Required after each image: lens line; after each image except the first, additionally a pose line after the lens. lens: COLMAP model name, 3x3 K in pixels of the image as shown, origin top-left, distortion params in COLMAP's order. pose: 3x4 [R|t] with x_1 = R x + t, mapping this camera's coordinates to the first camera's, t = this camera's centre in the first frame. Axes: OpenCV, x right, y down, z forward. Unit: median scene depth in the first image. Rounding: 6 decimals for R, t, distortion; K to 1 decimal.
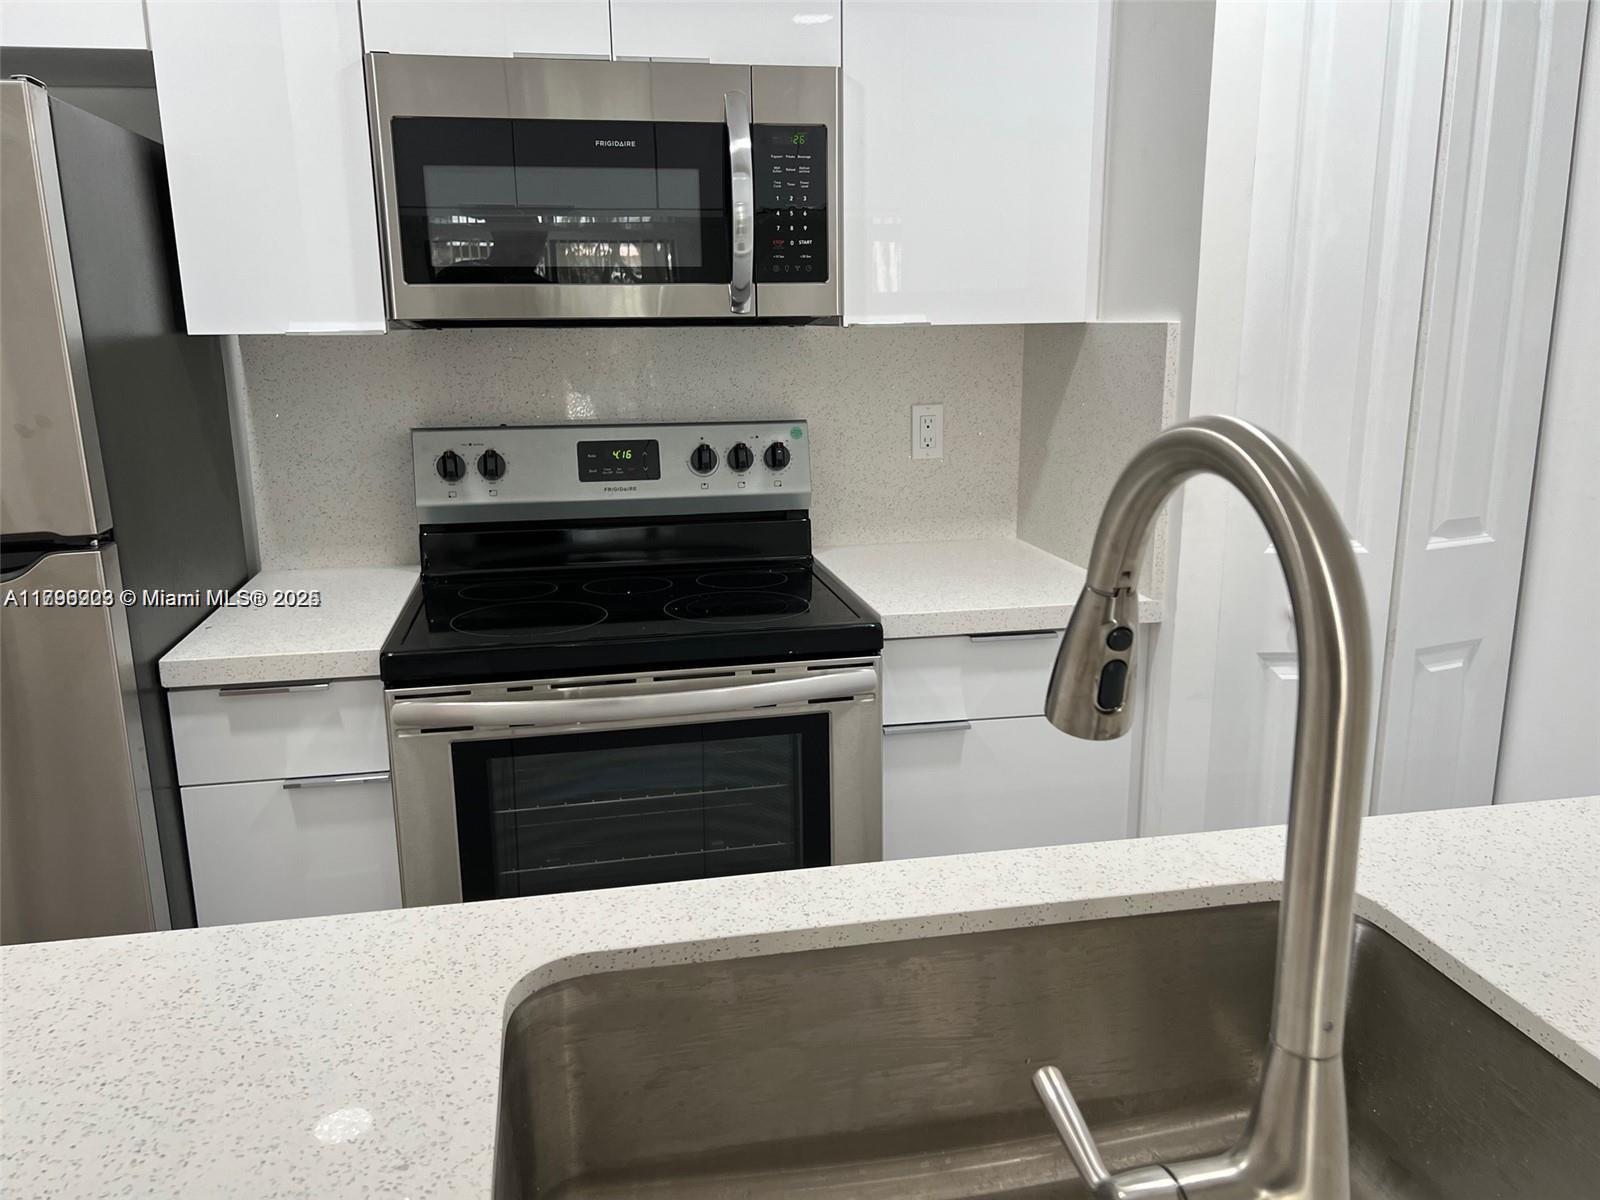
lens RADIAL K [[1204.9, 0, 800.0], [0, 1204.9, 600.0], [0, 0, 1]] dist [0.084739, -0.132385]
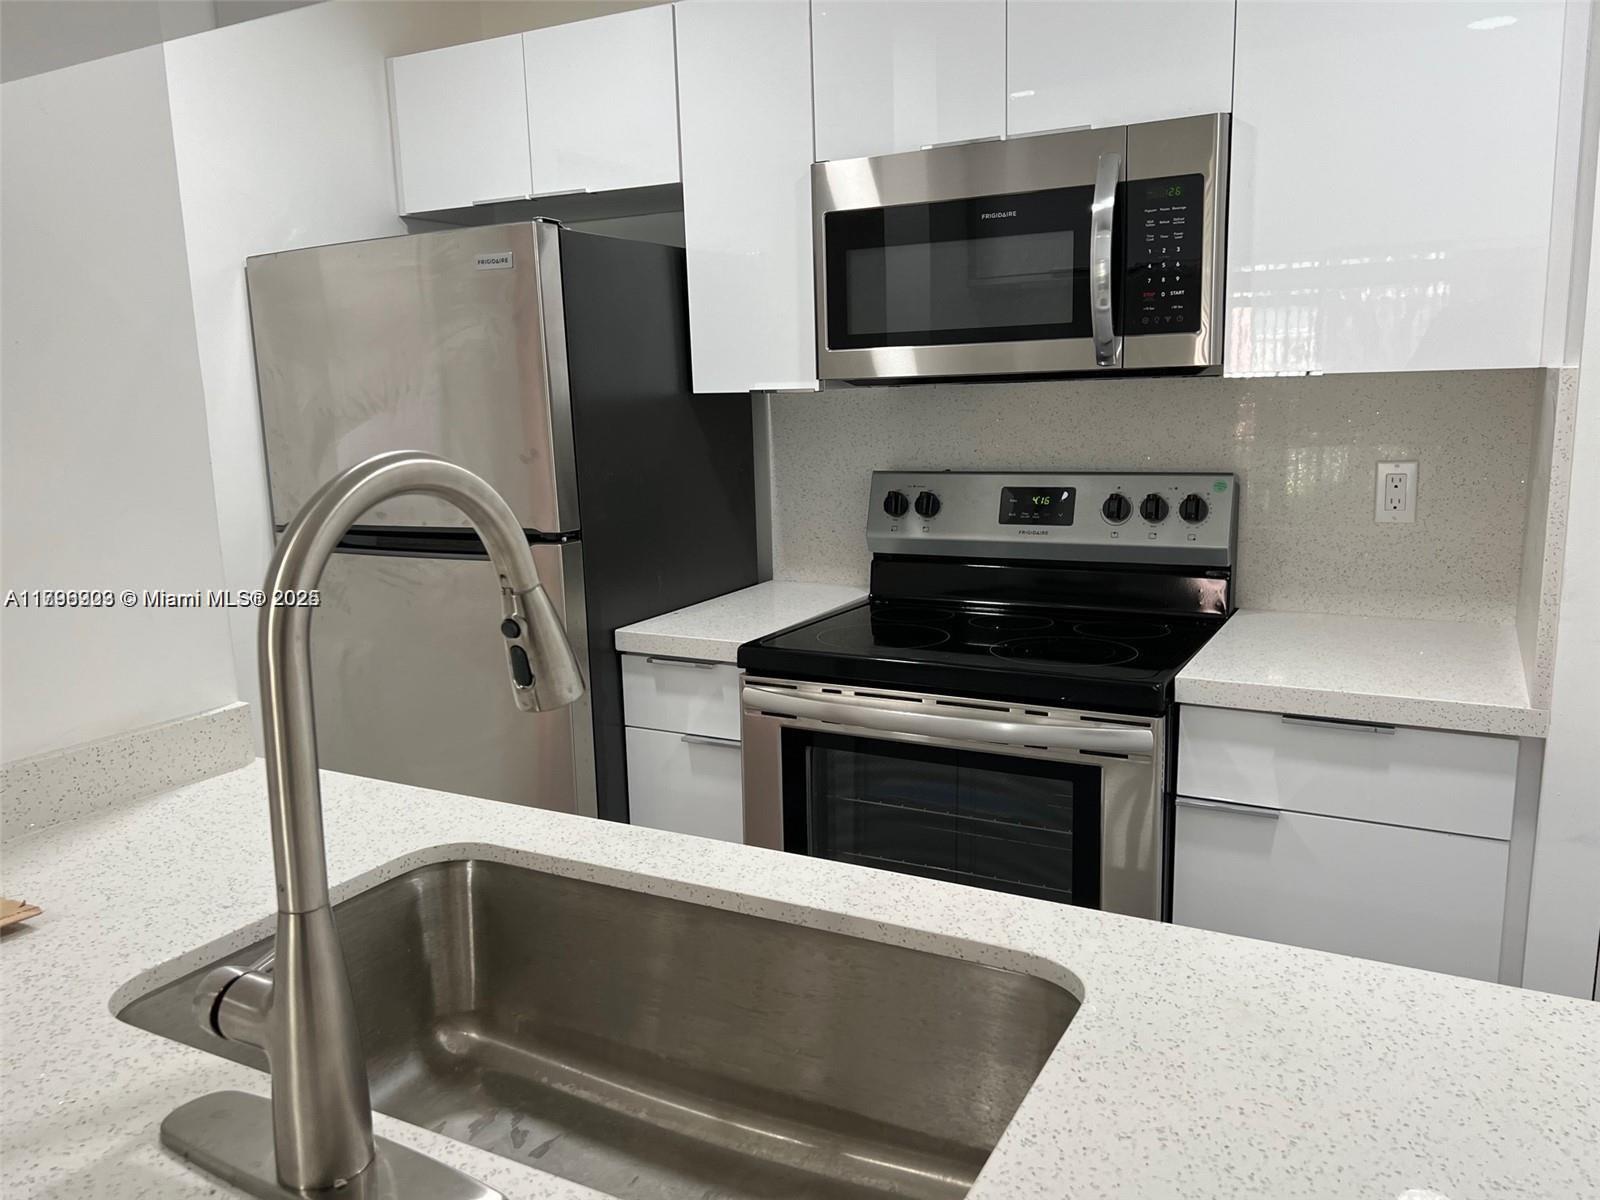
lens RADIAL K [[1204.9, 0, 800.0], [0, 1204.9, 600.0], [0, 0, 1]] dist [0.084739, -0.132385]
pose [[0.773250, 0.101370, -0.625946, 0.423070], [-0.126327, 0.991978, 0.004592, -0.014323], [0.621390, 0.075523, 0.779853, 0.061204]]
